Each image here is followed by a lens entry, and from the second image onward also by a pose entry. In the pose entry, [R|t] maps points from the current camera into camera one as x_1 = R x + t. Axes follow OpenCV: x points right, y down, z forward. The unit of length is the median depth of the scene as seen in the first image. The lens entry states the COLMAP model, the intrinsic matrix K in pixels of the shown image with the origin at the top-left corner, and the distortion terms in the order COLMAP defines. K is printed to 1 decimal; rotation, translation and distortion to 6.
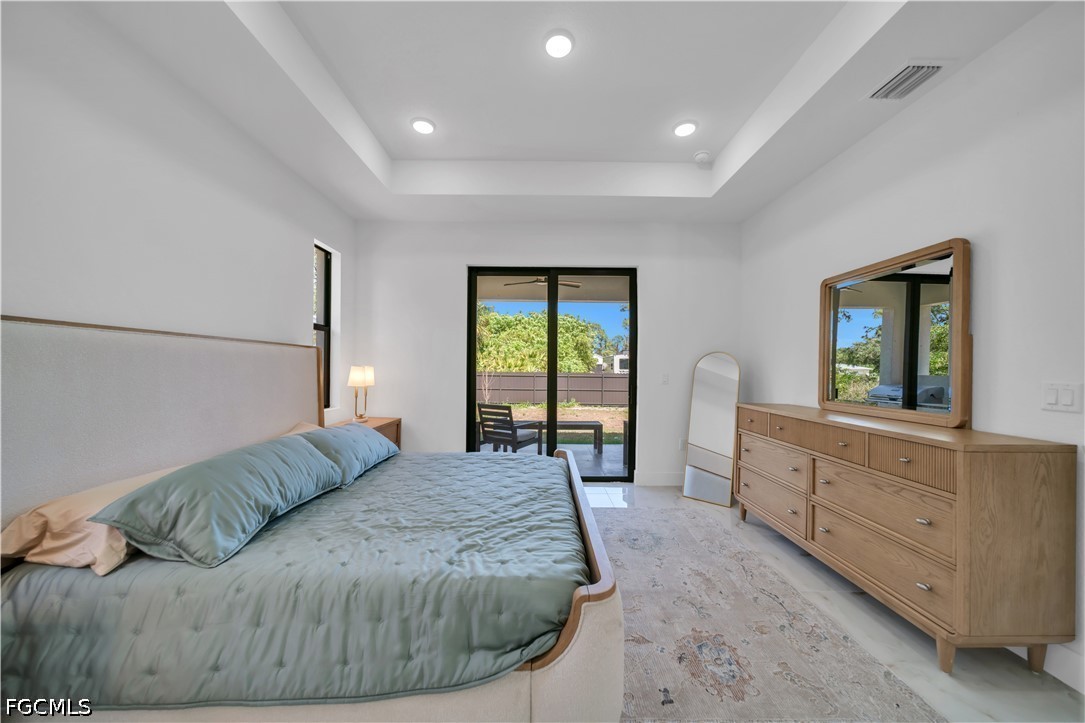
lens RADIAL K [[374.4, 0, 543.3], [0, 374.4, 368.7], [0, 0, 1]] dist [0.000476, -0.000145]
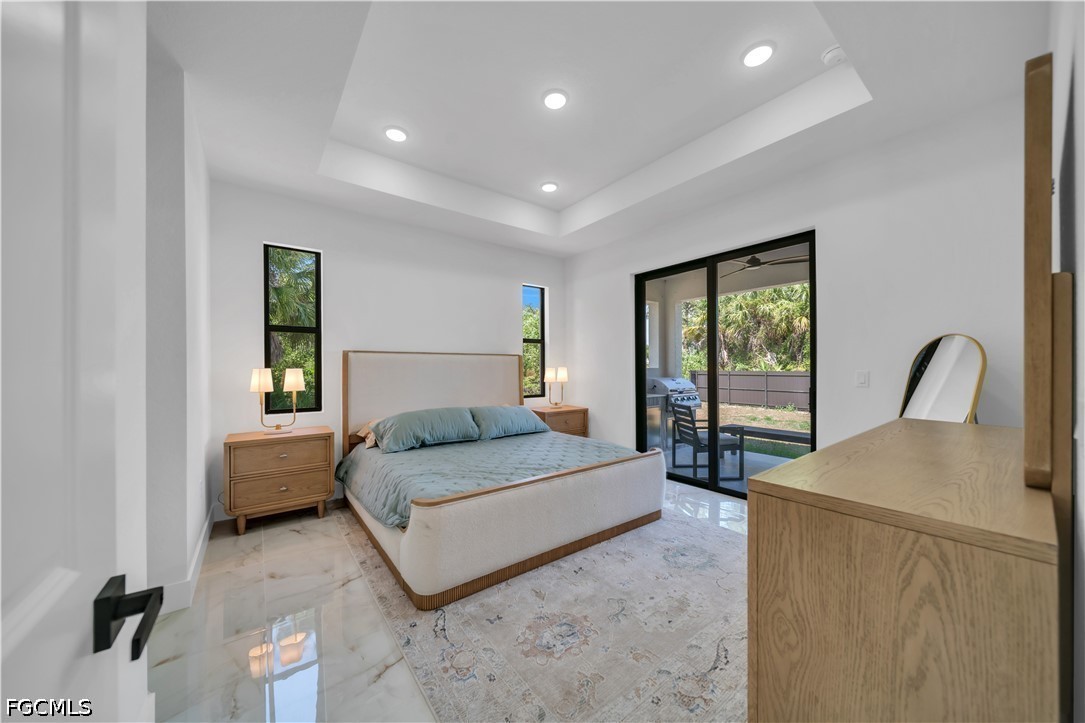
lens RADIAL K [[374.4, 0, 543.3], [0, 374.4, 368.7], [0, 0, 1]] dist [0.000476, -0.000145]
pose [[0.600967, -0.011206, -0.799195, 0.978246], [0.009027, 0.999933, -0.007233, 0.013761], [0.799223, -0.002868, 0.601028, 0.239908]]
